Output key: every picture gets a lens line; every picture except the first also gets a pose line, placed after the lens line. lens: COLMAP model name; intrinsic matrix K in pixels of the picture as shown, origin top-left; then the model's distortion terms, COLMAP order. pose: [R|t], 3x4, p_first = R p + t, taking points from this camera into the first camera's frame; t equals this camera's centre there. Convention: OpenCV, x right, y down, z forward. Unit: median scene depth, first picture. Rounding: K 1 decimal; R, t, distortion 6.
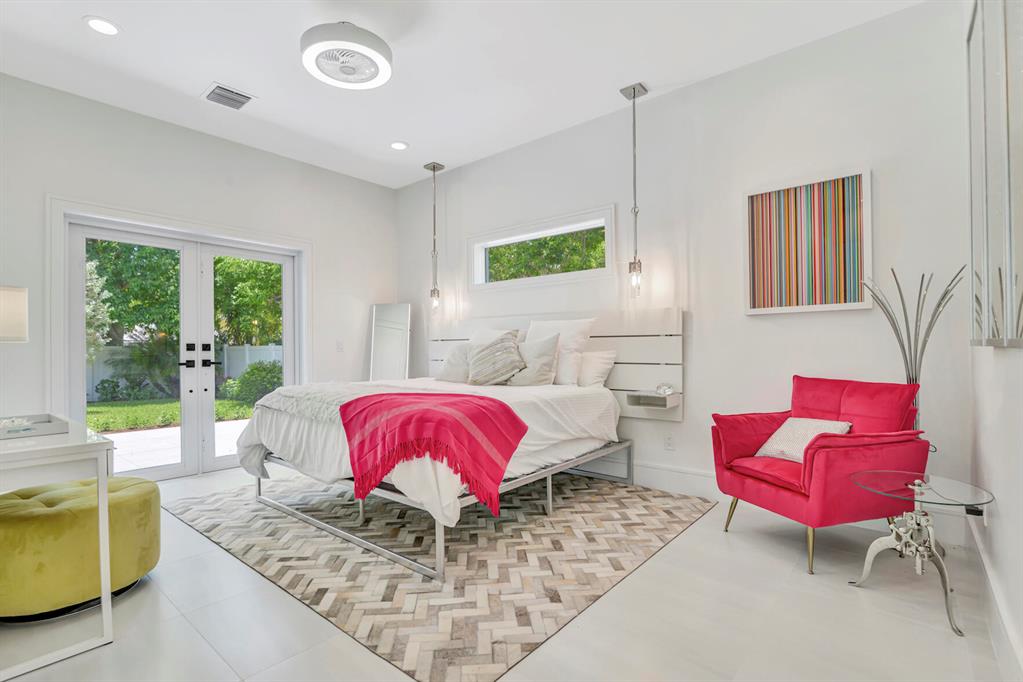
lens RADIAL K [[475.4, 0, 511.5], [0, 475.4, 341.0], [0, 0, 1]] dist [0.000696, 0.000121]
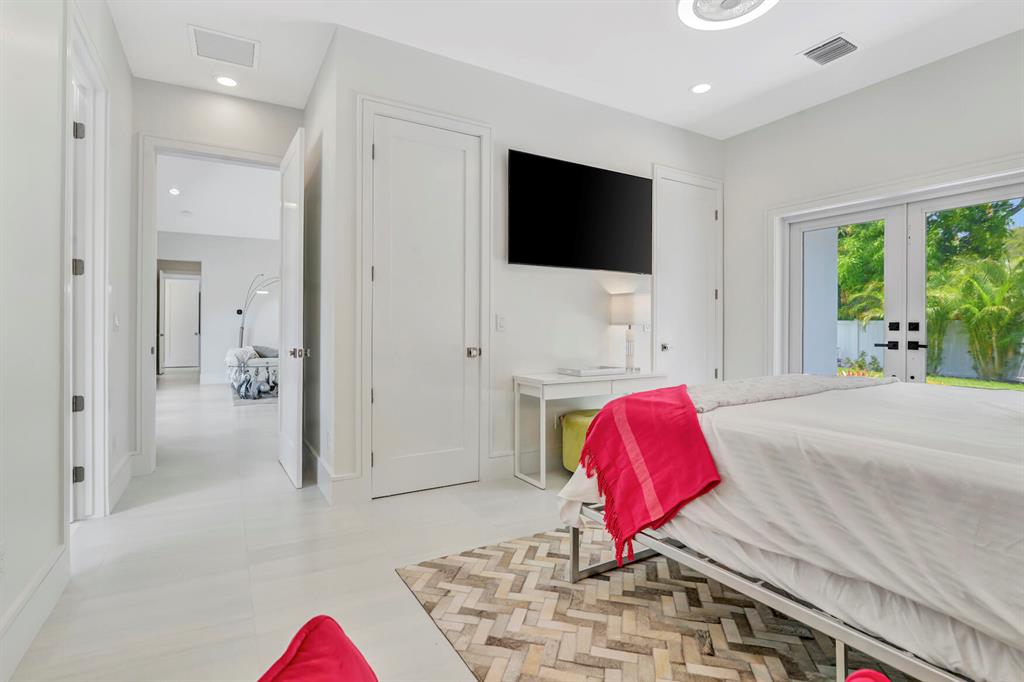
lens RADIAL K [[493.9, 0, 512.0], [0, 493.9, 341.0], [0, 0, 1]] dist [0.000775, 0.000134]
pose [[-0.324384, 0.033755, -0.945323, 0.454820], [0.025054, 0.999319, 0.027086, -0.002978], [0.945594, -0.014898, -0.325009, 0.678830]]
